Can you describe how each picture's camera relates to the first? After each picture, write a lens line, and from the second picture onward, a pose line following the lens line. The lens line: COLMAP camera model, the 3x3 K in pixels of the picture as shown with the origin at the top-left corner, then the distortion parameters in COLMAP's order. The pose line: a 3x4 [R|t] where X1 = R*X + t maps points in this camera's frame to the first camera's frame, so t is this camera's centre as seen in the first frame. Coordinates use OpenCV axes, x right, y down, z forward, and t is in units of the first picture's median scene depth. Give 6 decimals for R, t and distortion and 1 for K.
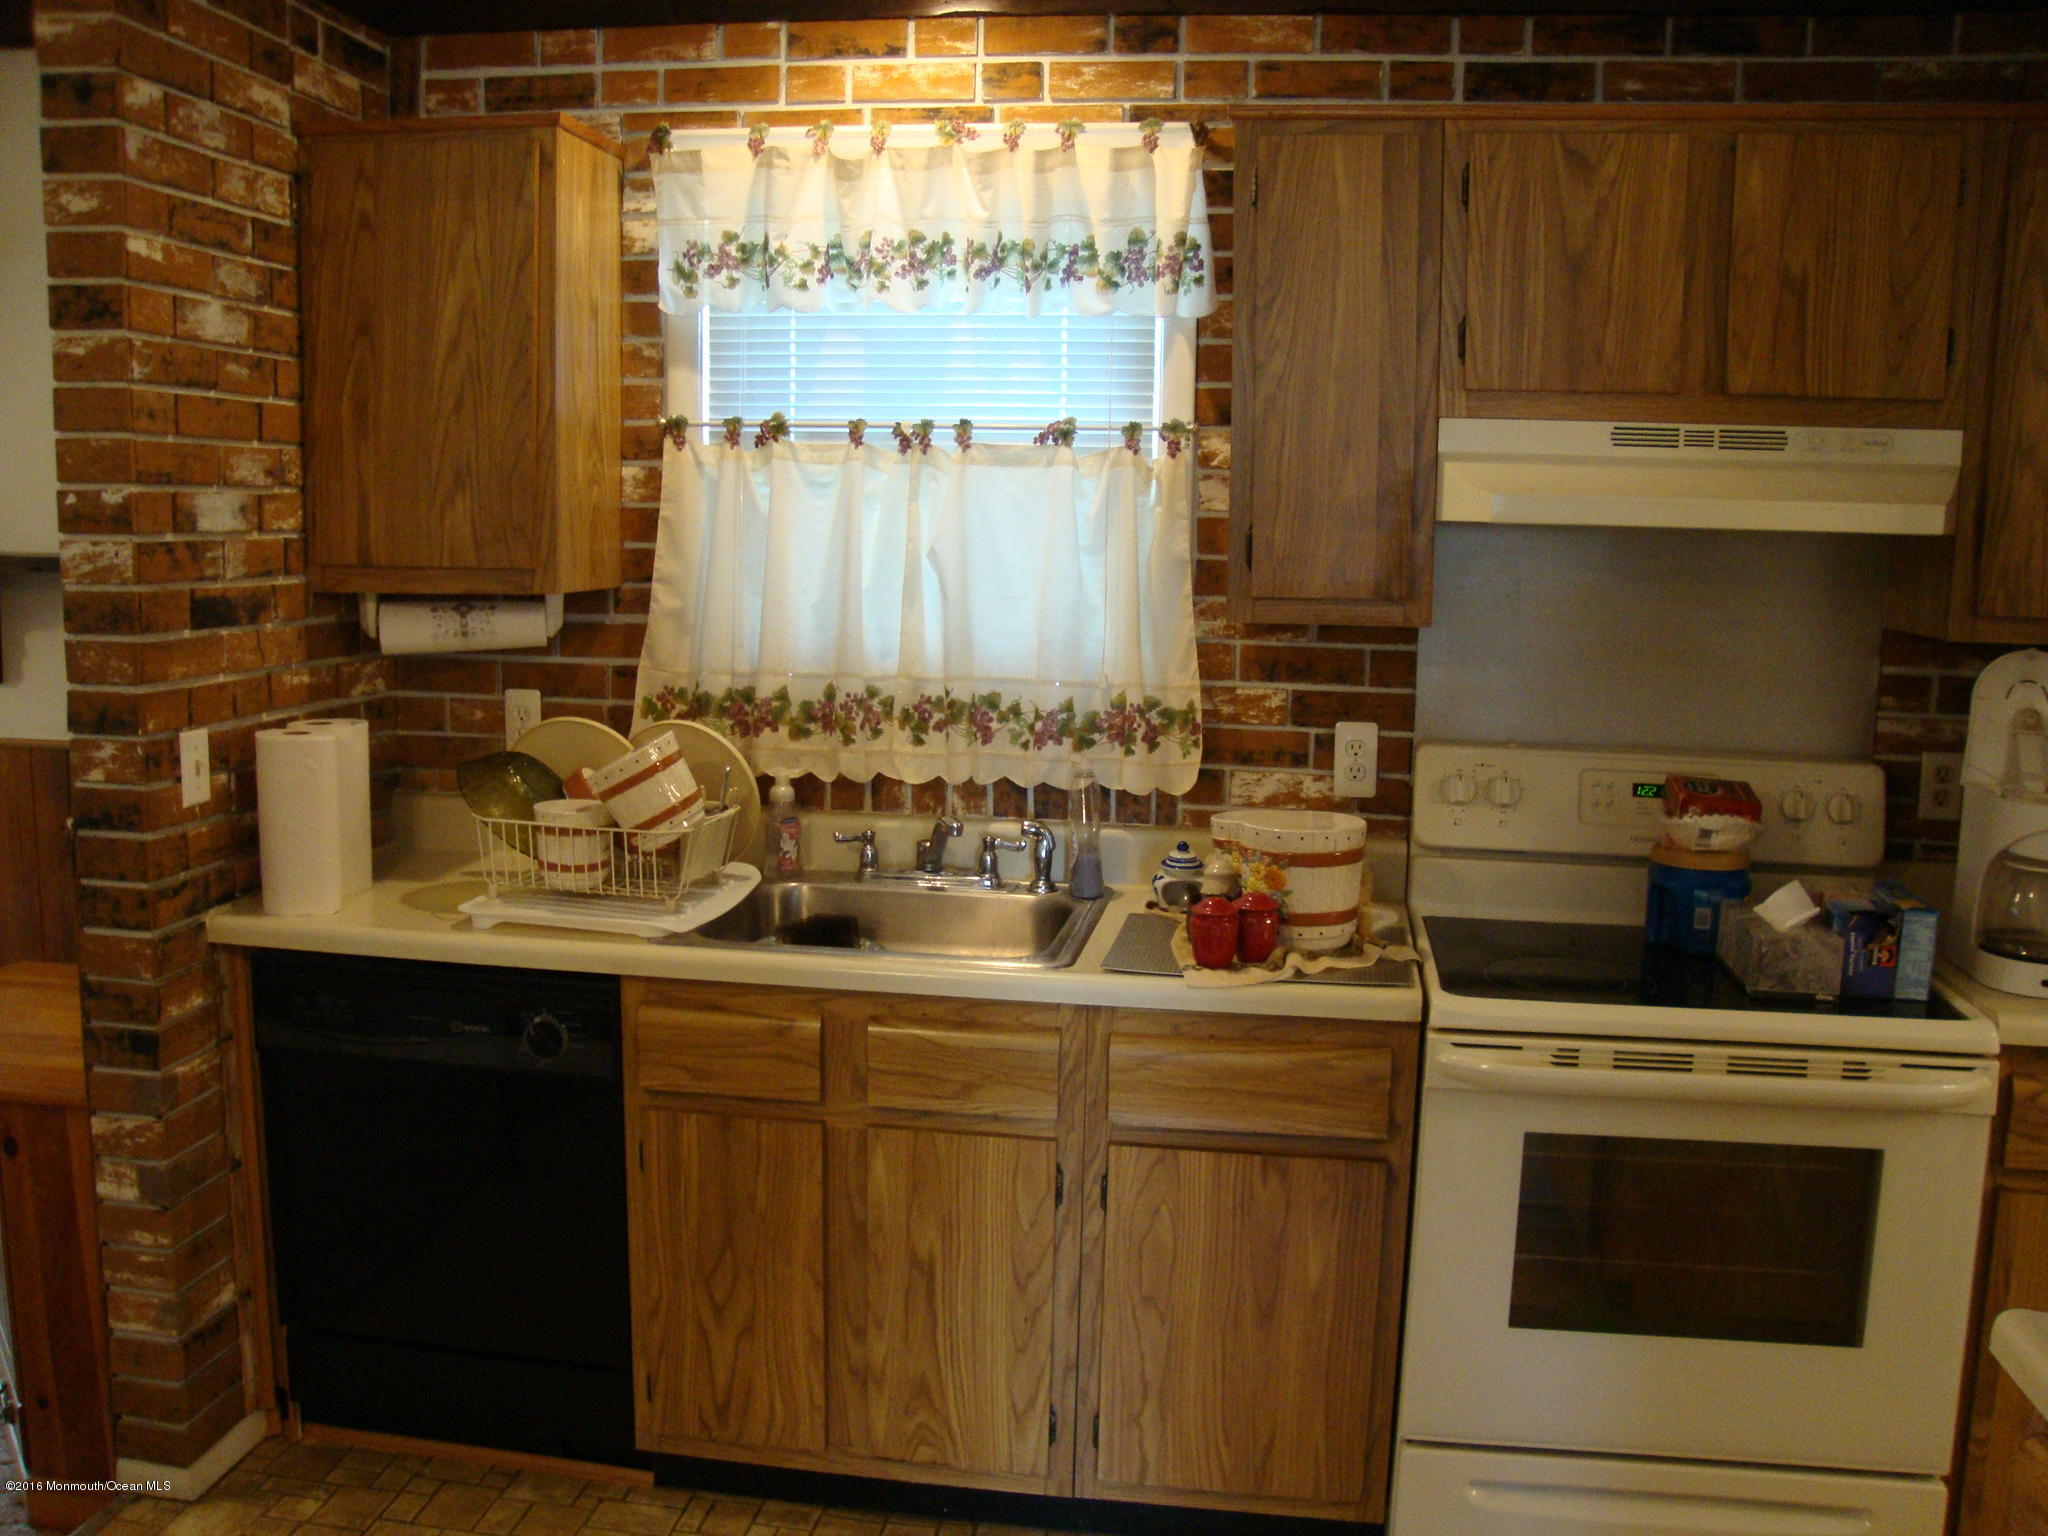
lens RADIAL K [[1896.2, 0, 1025.8], [0, 1896.2, 768.1], [0, 0, 1]] dist [-0.166752, 0.119049]
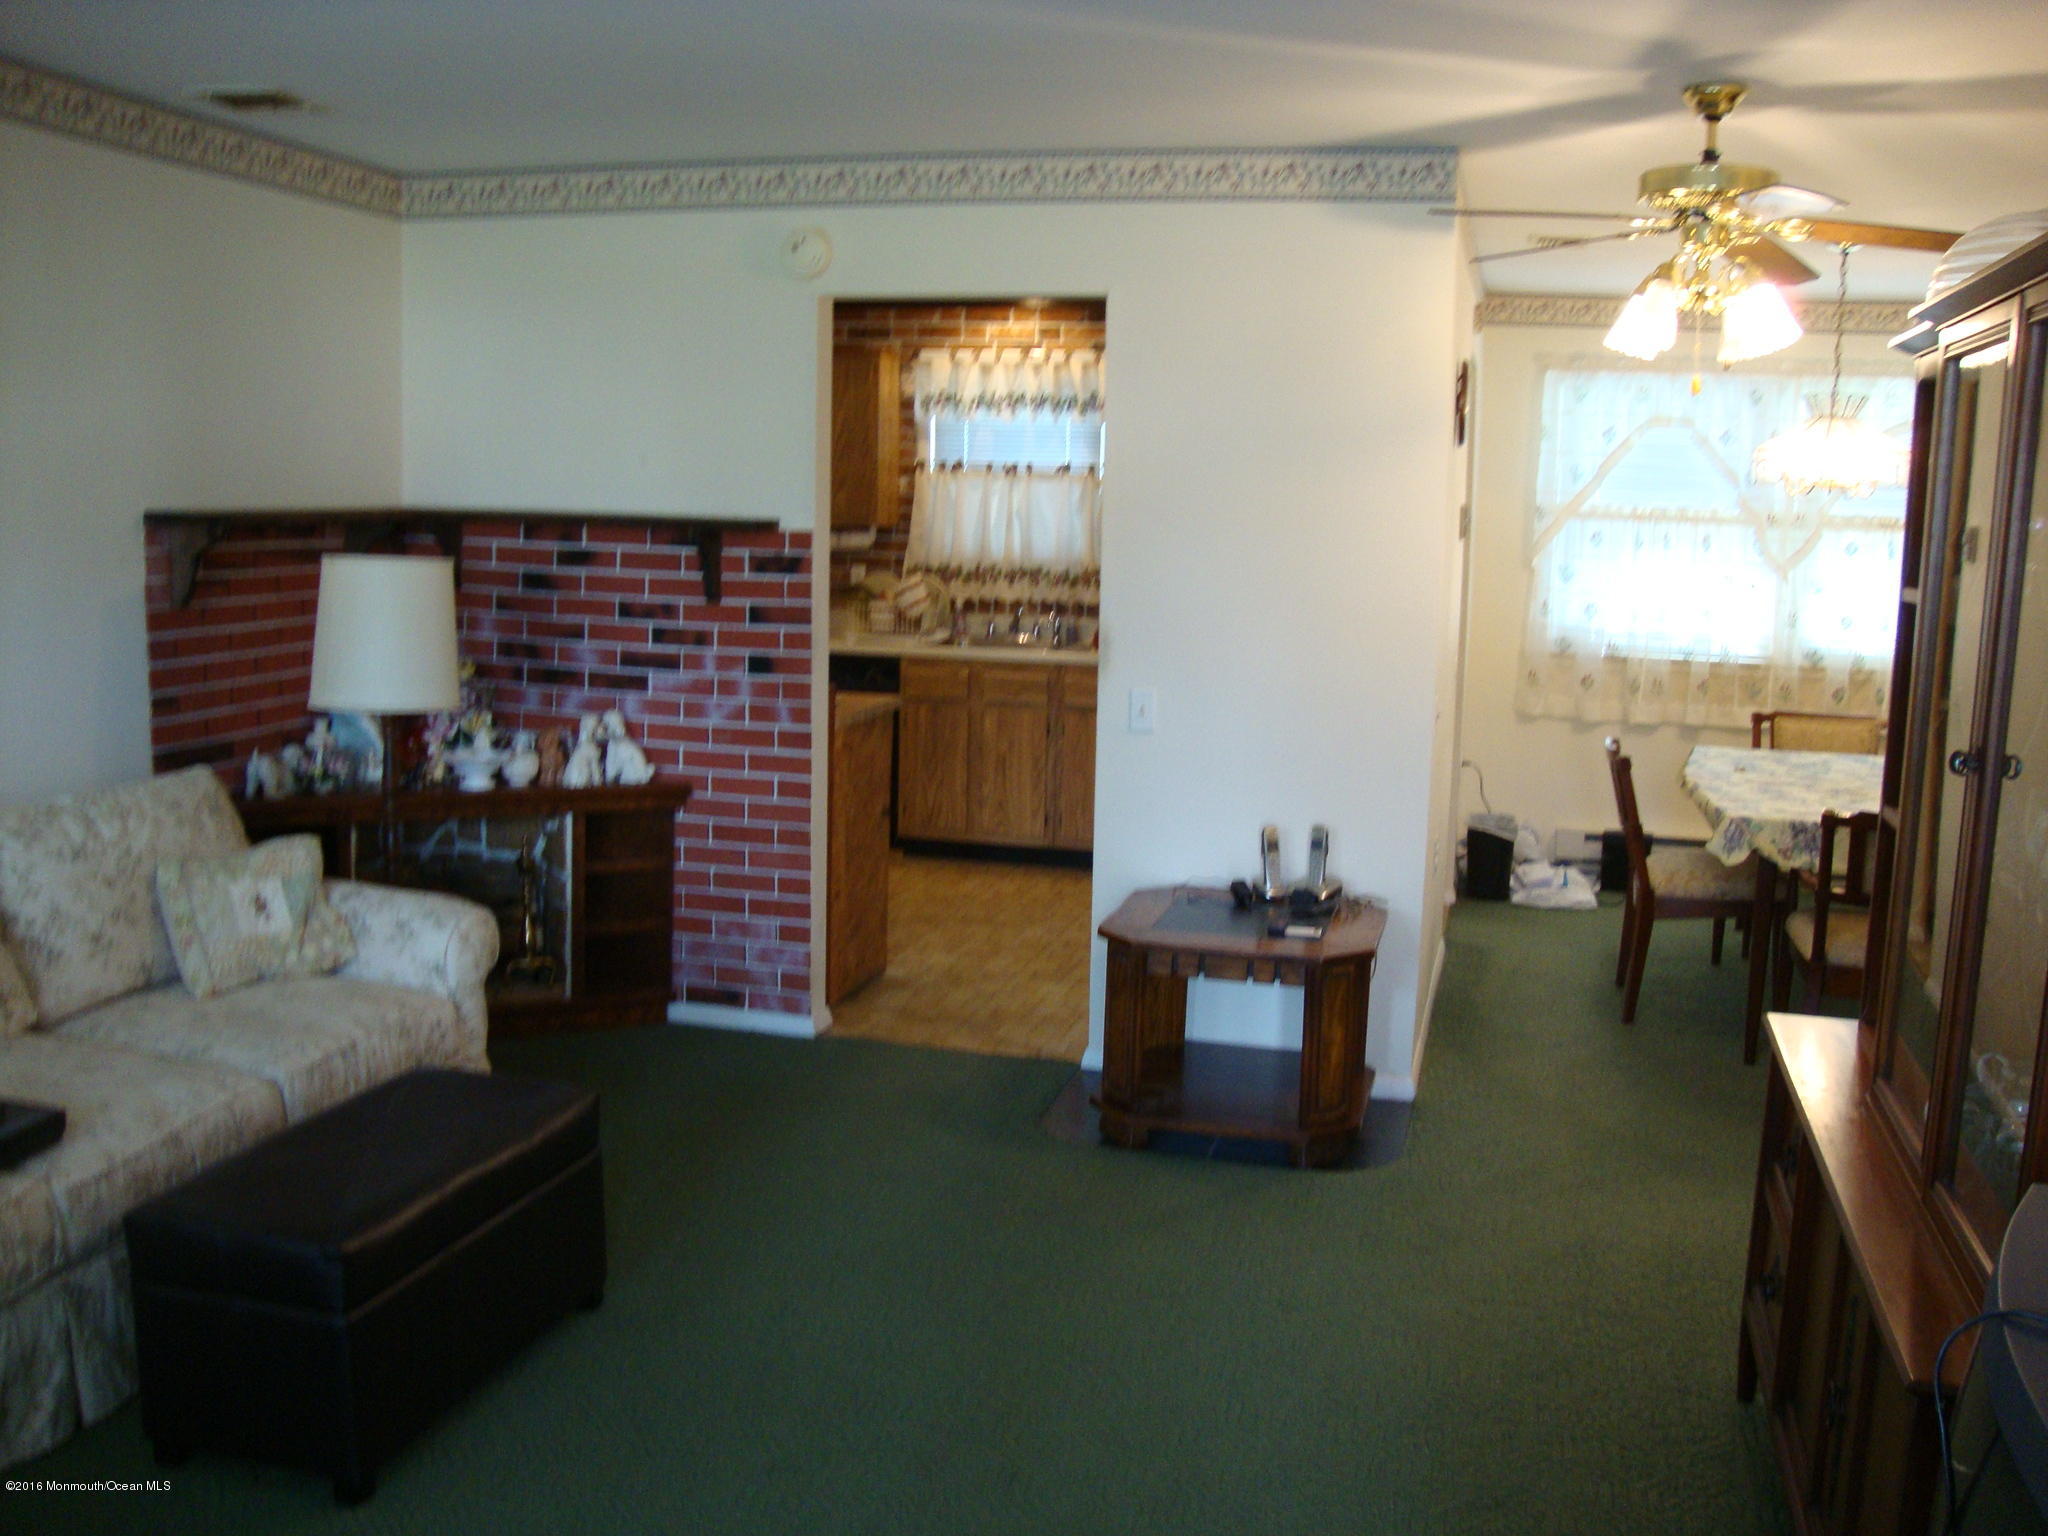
lens RADIAL K [[1896.2, 0, 1034.1], [0, 1896.2, 767.7], [0, 0, 1]] dist [-0.166752, 0.119049]
pose [[0.994546, 0.019184, -0.102517, 0.252082], [-0.019065, 0.999816, 0.002137, 0.235838], [0.102540, -0.000171, 0.994729, -1.624832]]
